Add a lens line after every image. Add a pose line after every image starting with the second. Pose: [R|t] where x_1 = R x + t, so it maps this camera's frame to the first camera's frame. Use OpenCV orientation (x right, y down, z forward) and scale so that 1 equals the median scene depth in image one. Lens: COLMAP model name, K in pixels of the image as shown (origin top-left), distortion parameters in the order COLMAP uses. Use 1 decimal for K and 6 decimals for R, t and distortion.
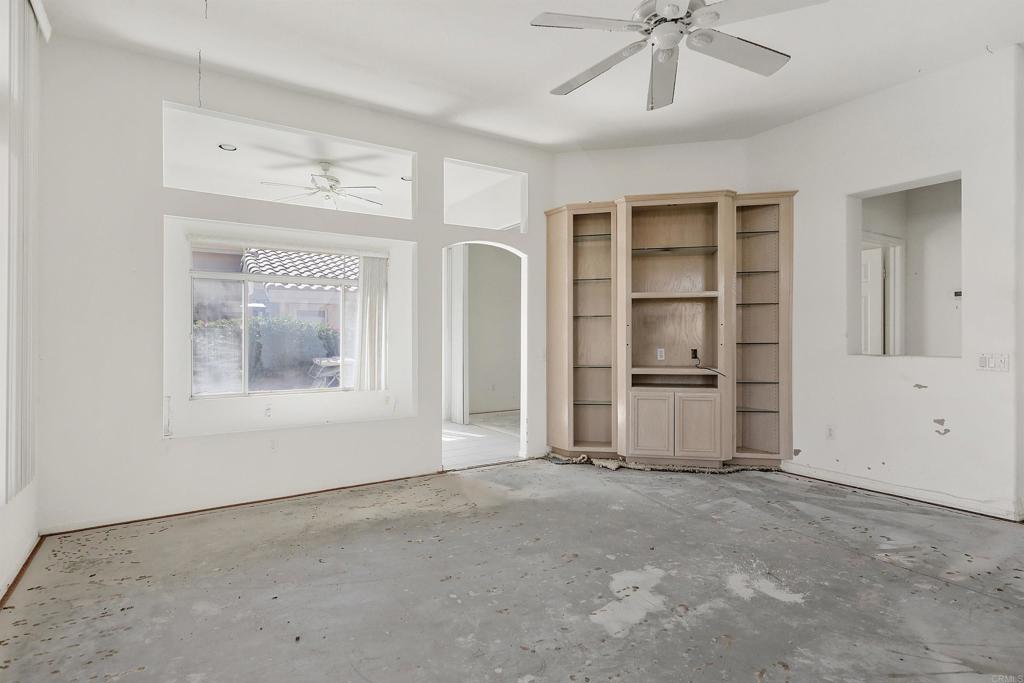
lens RADIAL K [[523.8, 0, 499.3], [0, 523.8, 335.7], [0, 0, 1]] dist [0.002341, -0.000012]
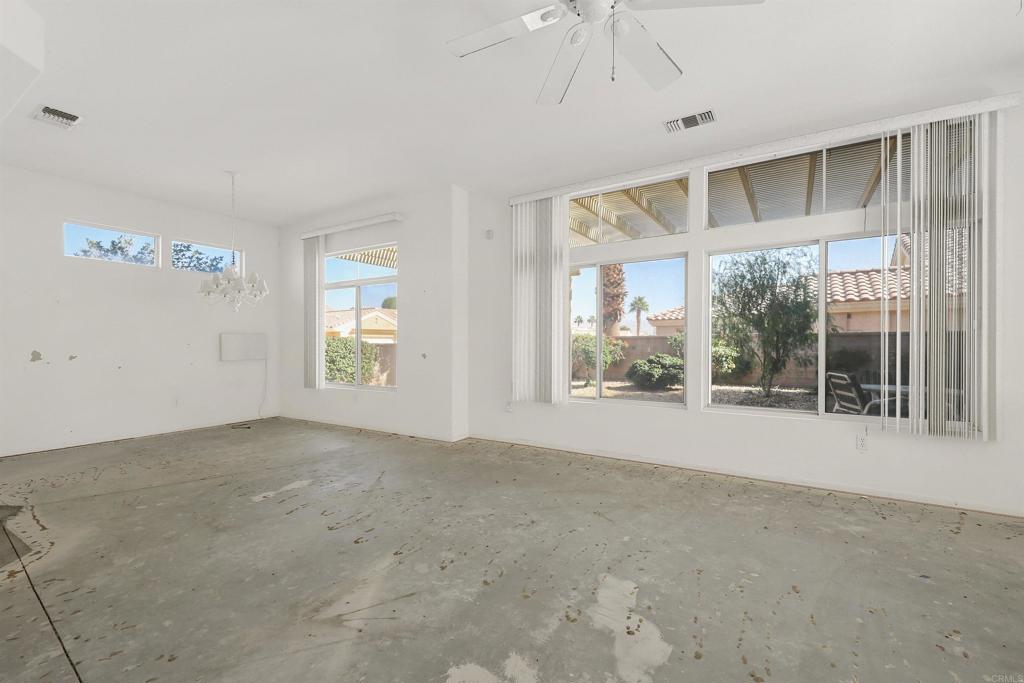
lens RADIAL K [[425.5, 0, 522.6], [0, 425.5, 345.0], [0, 0, 1]] dist [0.002633, 0.000097]
pose [[-0.886720, 0.010370, -0.462191, 0.510172], [0.010821, 0.999940, 0.001674, 0.008279], [0.462181, -0.003517, -0.886779, 1.072481]]
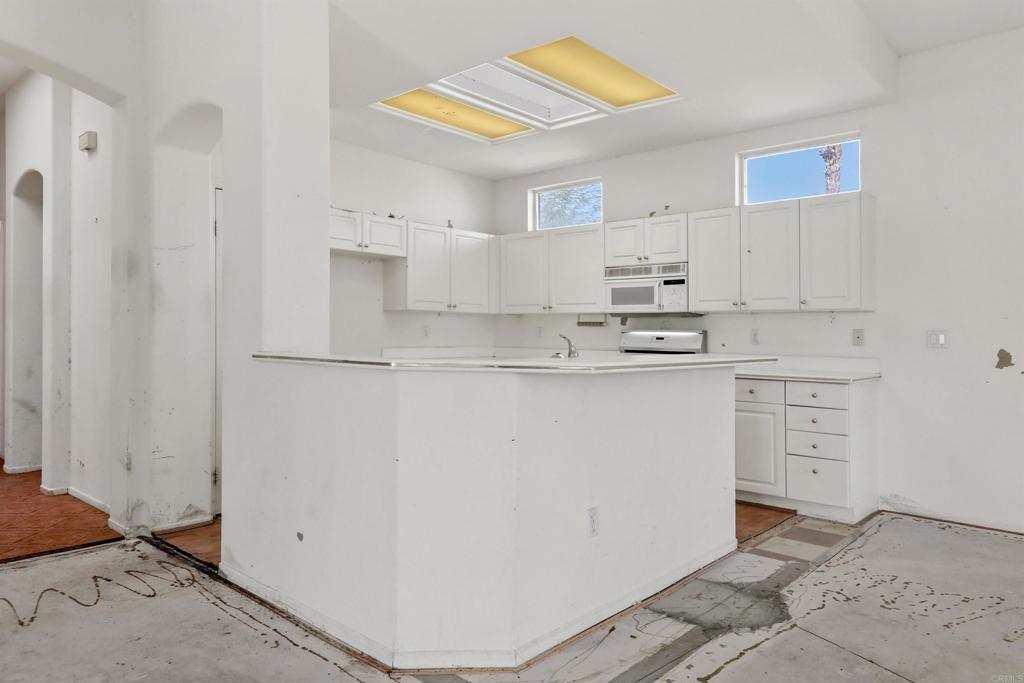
lens RADIAL K [[699.8, 0, 512.3], [0, 699.8, 276.1], [0, 0, 1]] dist [-0.000513, 0.001298]
pose [[-0.280817, 0.077724, 0.956609, 0.303800], [-0.017813, 0.996122, -0.086164, 0.005283], [-0.959596, -0.041237, -0.278344, 0.400659]]
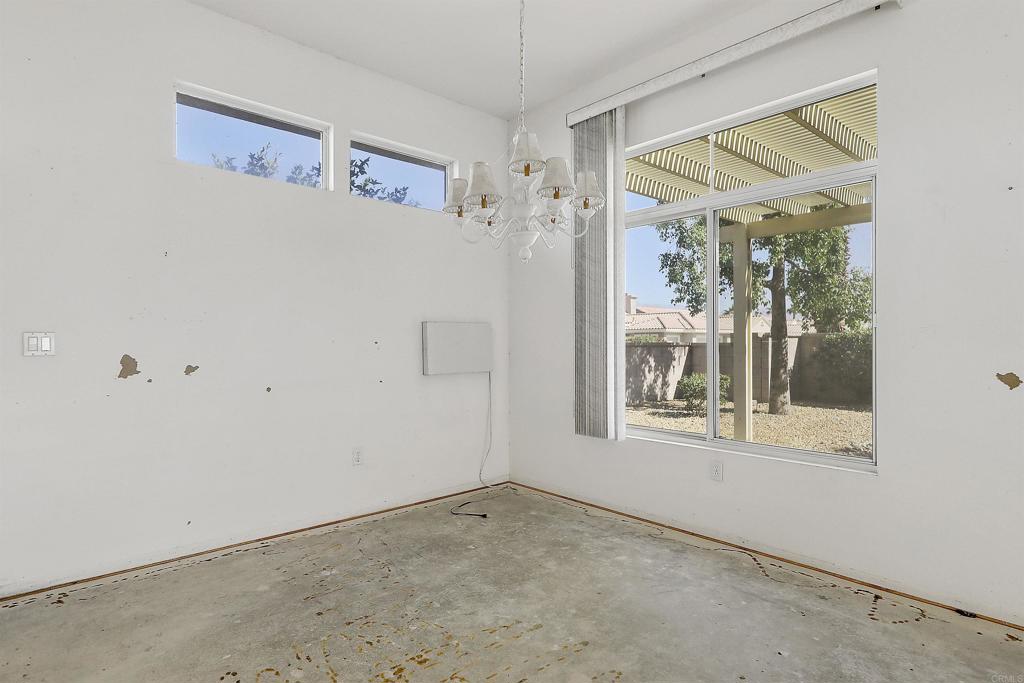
lens RADIAL K [[556.2, 0, 514.2], [0, 556.2, 347.3], [0, 0, 1]] dist [0.038107, -0.000077]
pose [[-0.984484, 0.006510, -0.175351, 0.811138], [0.006384, 0.999979, 0.001282, 0.003428], [0.175356, 0.000143, -0.984505, 0.158722]]
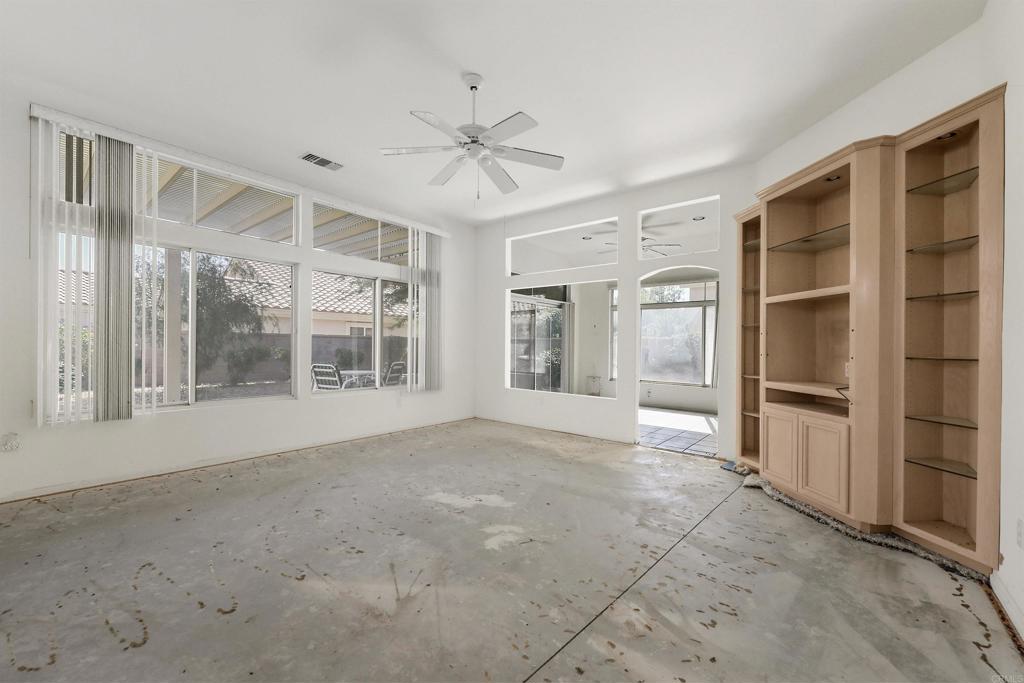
lens RADIAL K [[400.5, 0, 518.0], [0, 400.5, 341.6], [0, 0, 1]] dist [-0.000134, -0.000357]
pose [[0.340914, 0.003040, -0.940090, 1.002677], [-0.012680, 0.999919, -0.001365, 0.001359], [0.940009, 0.012386, 0.340925, 0.481911]]
